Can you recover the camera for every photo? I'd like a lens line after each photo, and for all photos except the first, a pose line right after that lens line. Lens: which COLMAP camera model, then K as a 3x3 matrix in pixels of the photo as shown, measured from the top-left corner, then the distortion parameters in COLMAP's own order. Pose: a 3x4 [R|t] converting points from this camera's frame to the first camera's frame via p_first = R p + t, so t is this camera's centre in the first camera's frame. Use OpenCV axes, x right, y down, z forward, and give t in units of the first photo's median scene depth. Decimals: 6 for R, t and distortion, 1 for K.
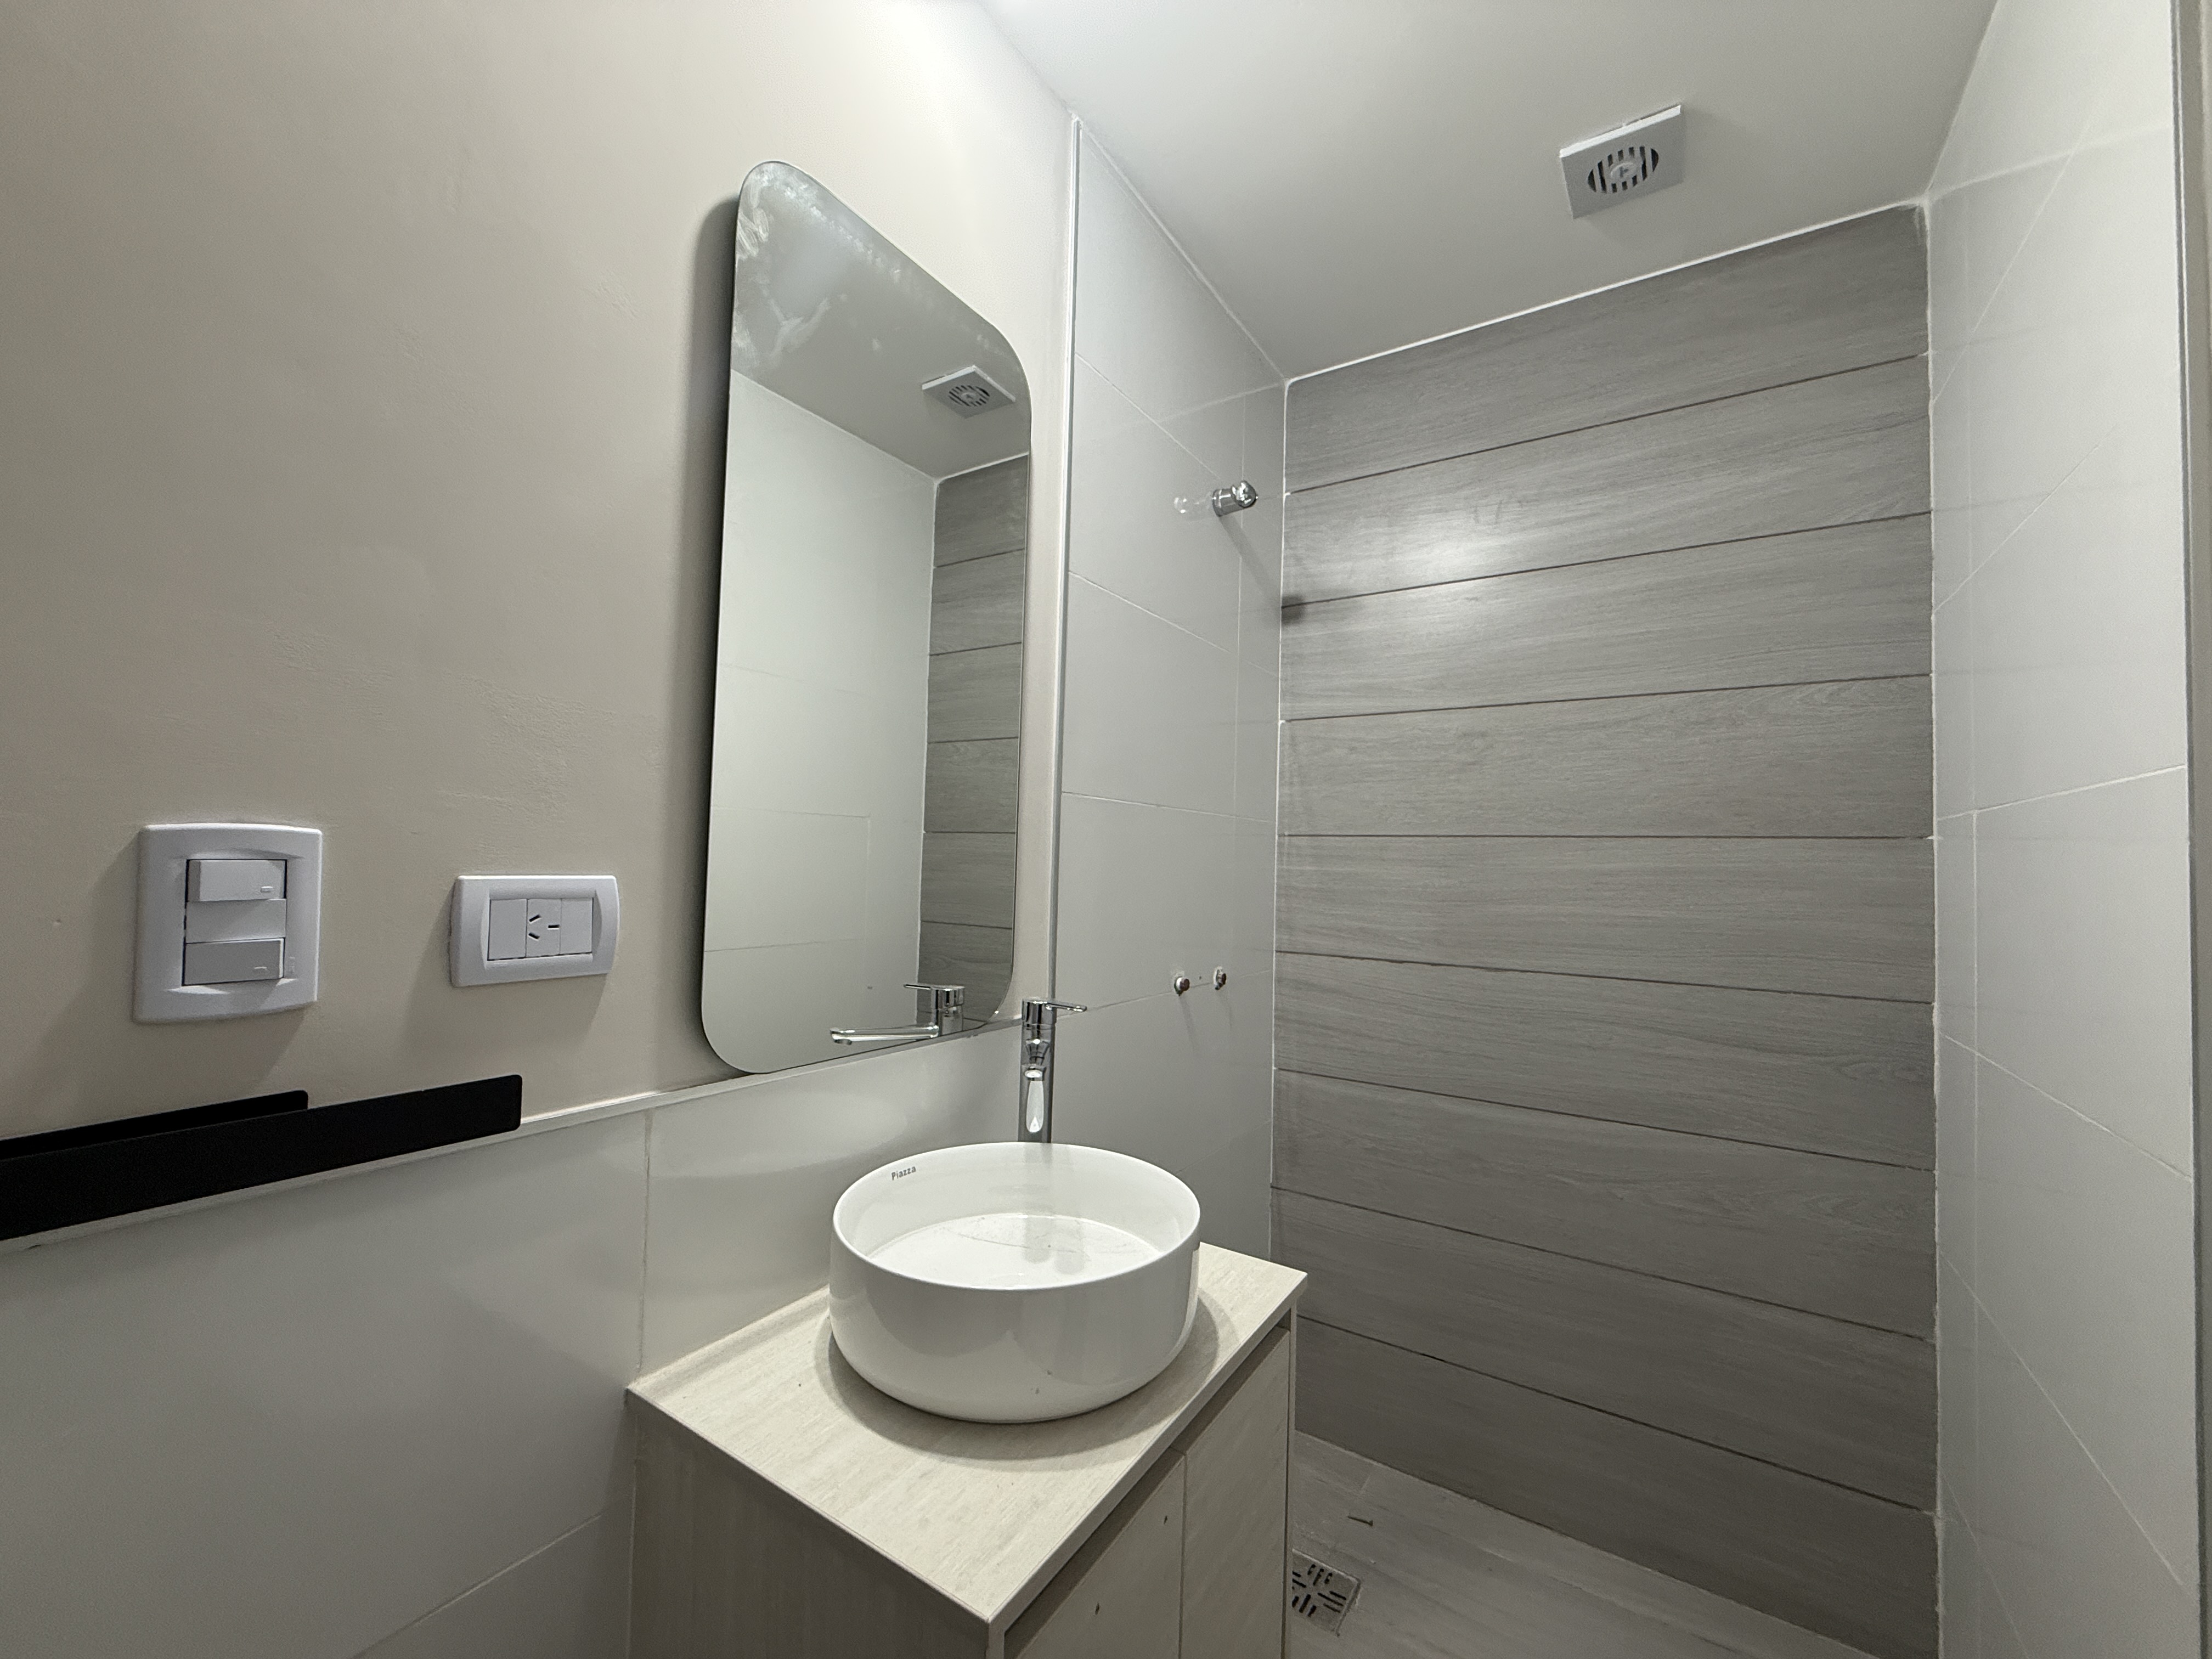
lens RADIAL K [[879.9, 0, 1102.8], [0, 879.9, 832.5], [0, 0, 1]] dist [0.000480, -0.000169]
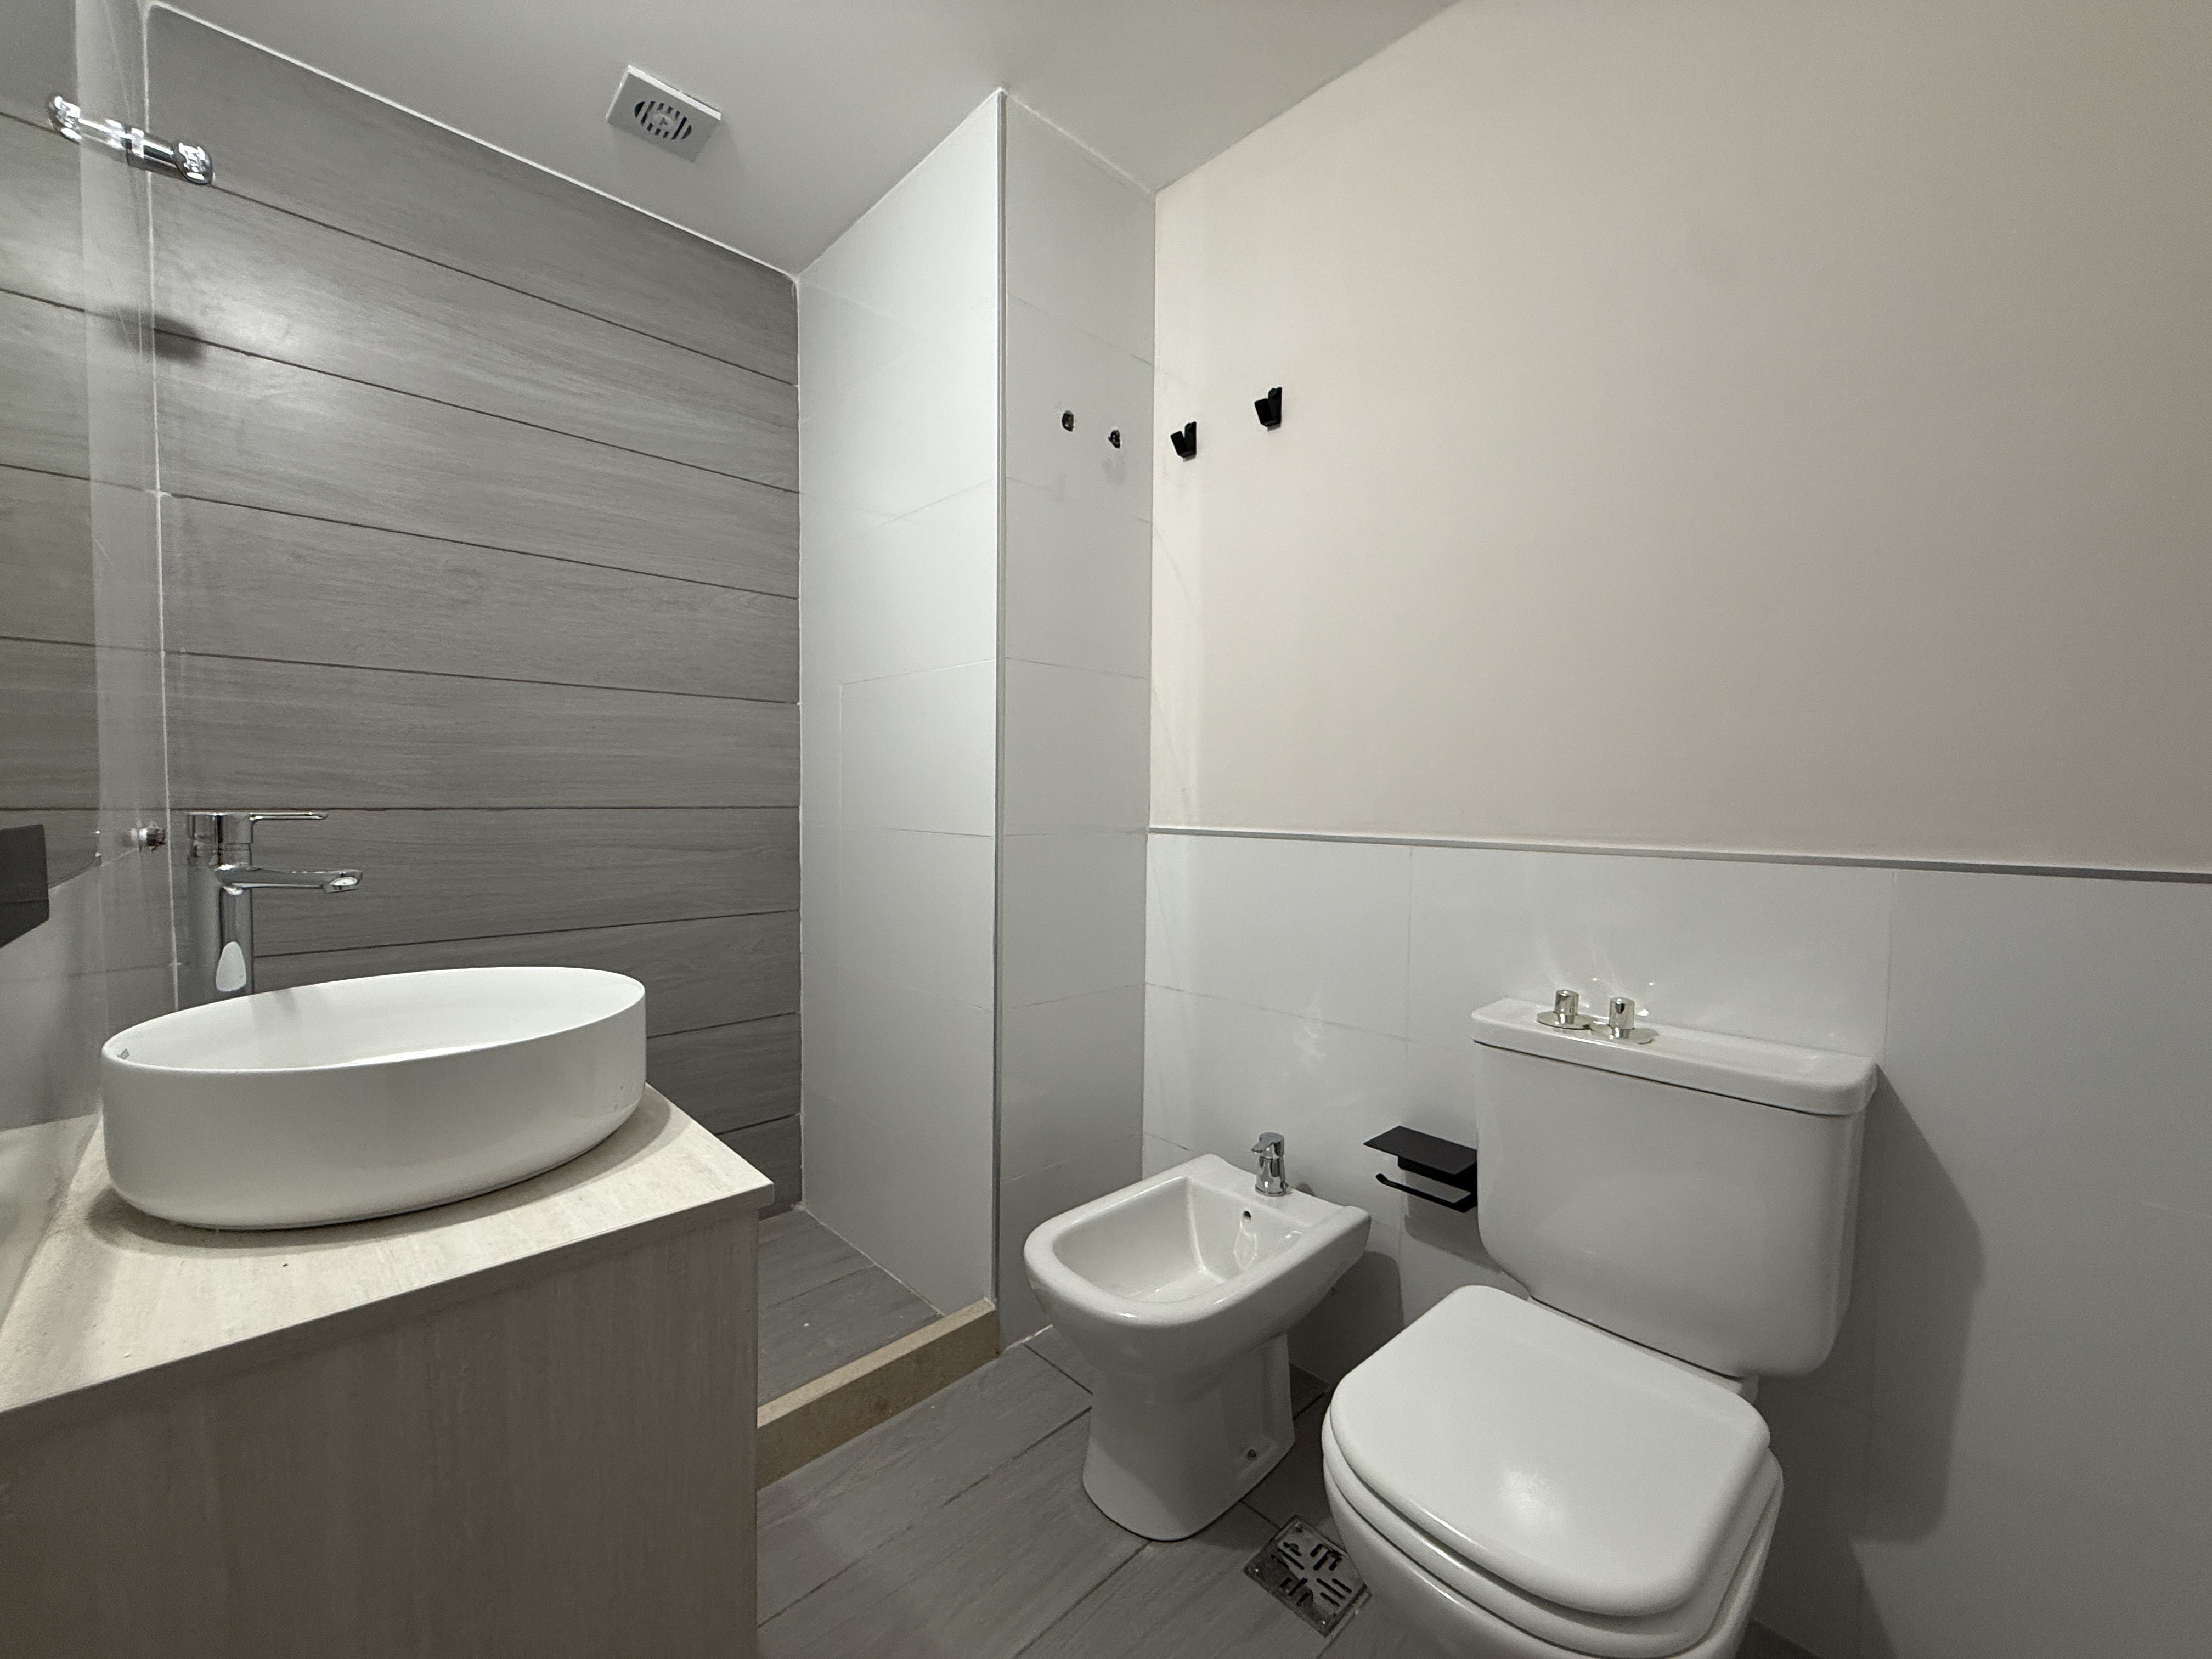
lens RADIAL K [[879.9, 0, 1102.4], [0, 879.9, 831.4], [0, 0, 1]] dist [0.000480, -0.000169]
pose [[0.228184, -0.062778, 0.971592, -0.442489], [-0.037538, 0.996610, 0.073210, 0.089551], [-0.972894, -0.053177, 0.225054, 0.087931]]
